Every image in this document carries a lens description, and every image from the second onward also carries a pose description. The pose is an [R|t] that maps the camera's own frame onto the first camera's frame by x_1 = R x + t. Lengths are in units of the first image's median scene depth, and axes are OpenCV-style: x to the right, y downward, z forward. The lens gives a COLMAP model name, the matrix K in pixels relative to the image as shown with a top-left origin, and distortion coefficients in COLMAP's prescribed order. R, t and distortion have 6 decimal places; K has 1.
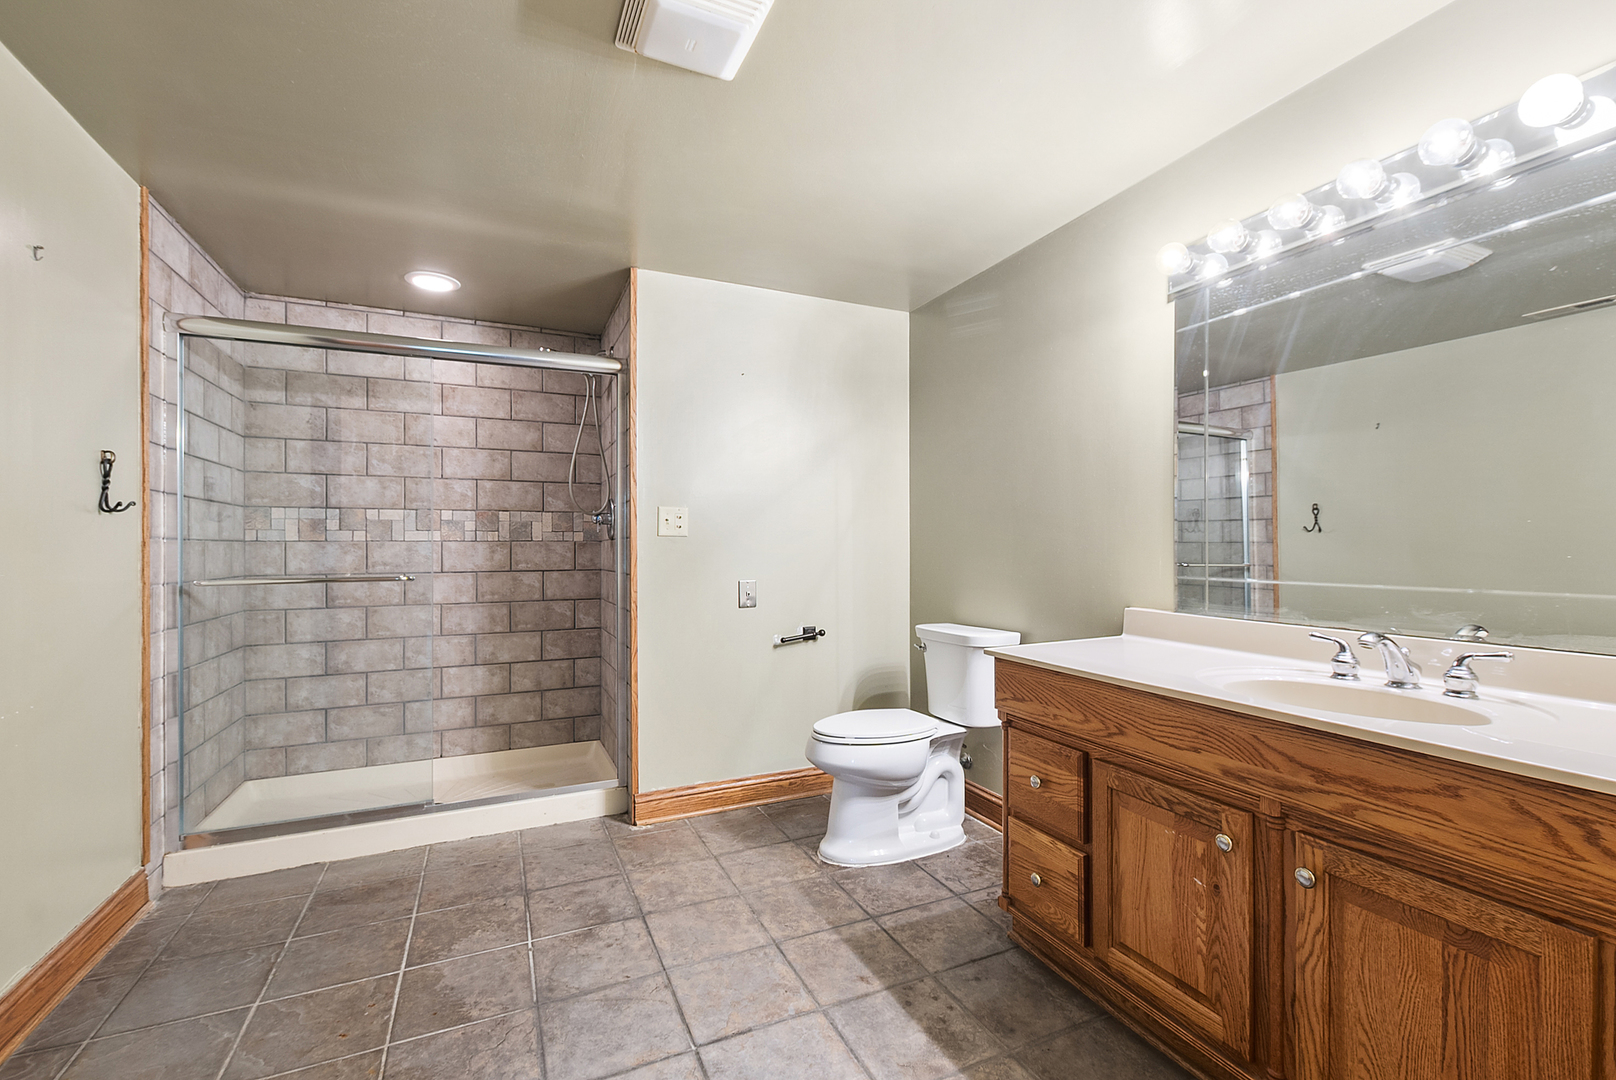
lens RADIAL K [[722.1, 0, 811.9], [0, 722.1, 541.4], [0, 0, 1]] dist [-0.000304, -0.000022]
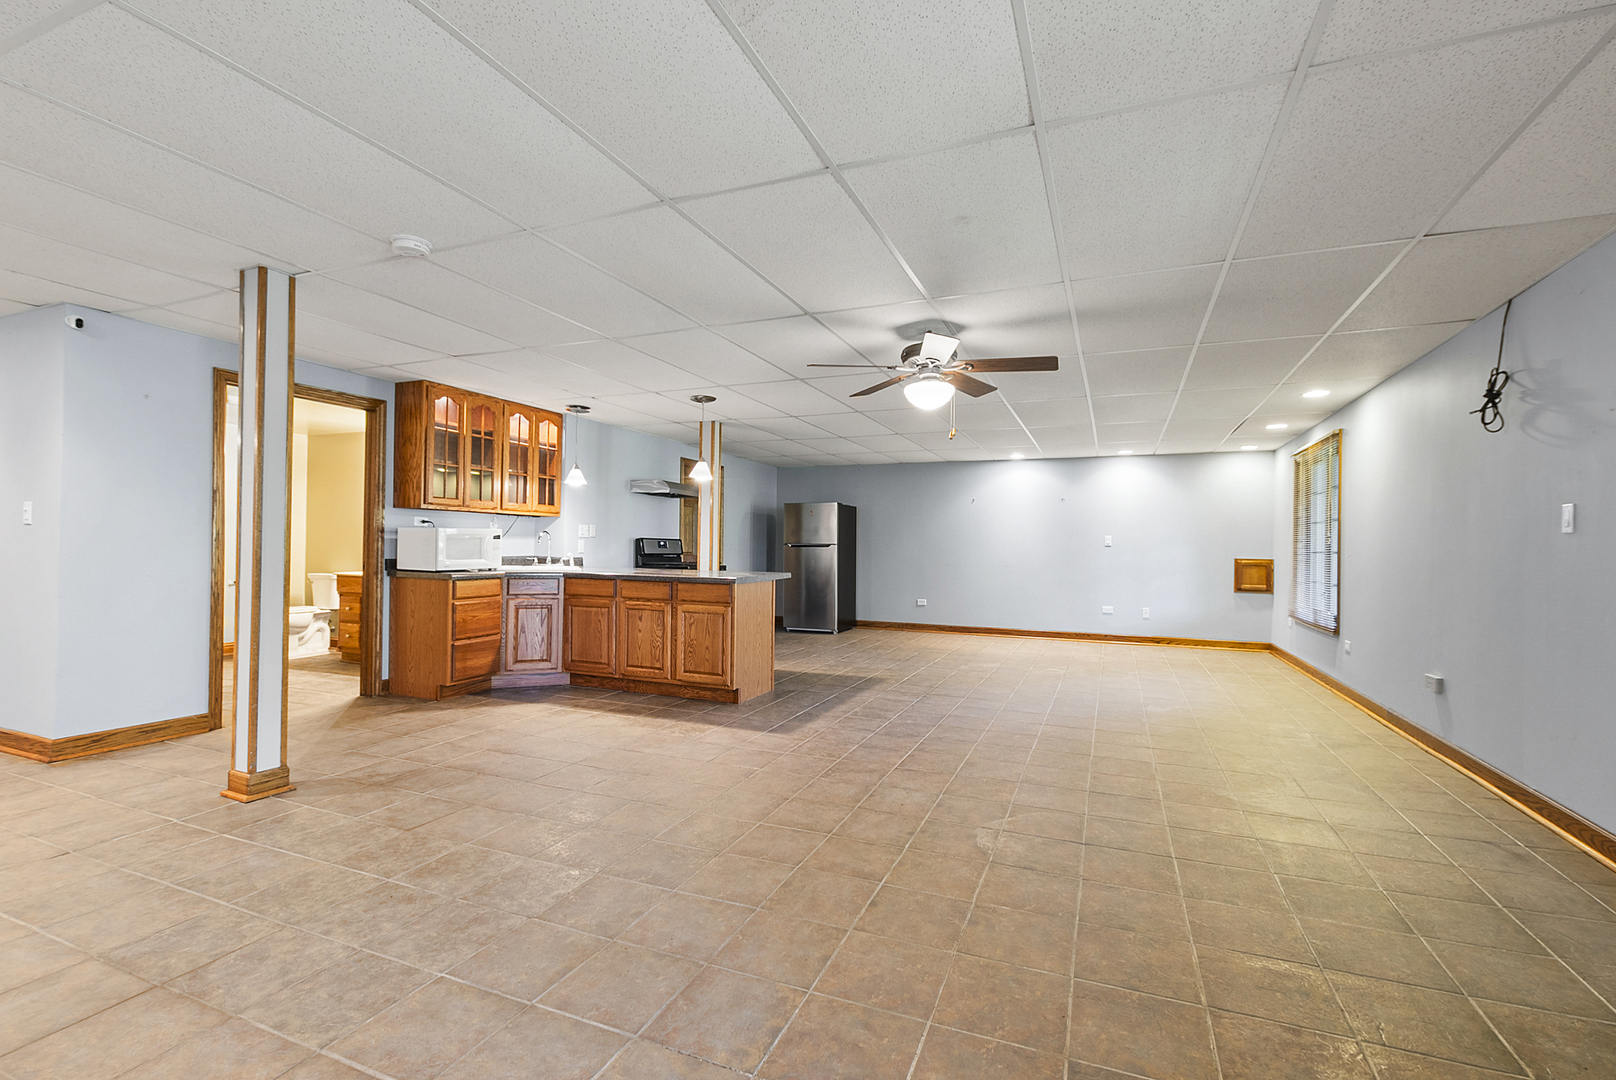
lens RADIAL K [[722.1, 0, 812.3], [0, 722.1, 543.1], [0, 0, 1]] dist [-0.000304, -0.000022]
pose [[0.735062, 0.011775, 0.677898, -0.281275], [-0.010447, 0.999927, -0.006041, 0.007602], [-0.677919, -0.002641, 0.735132, -2.123937]]
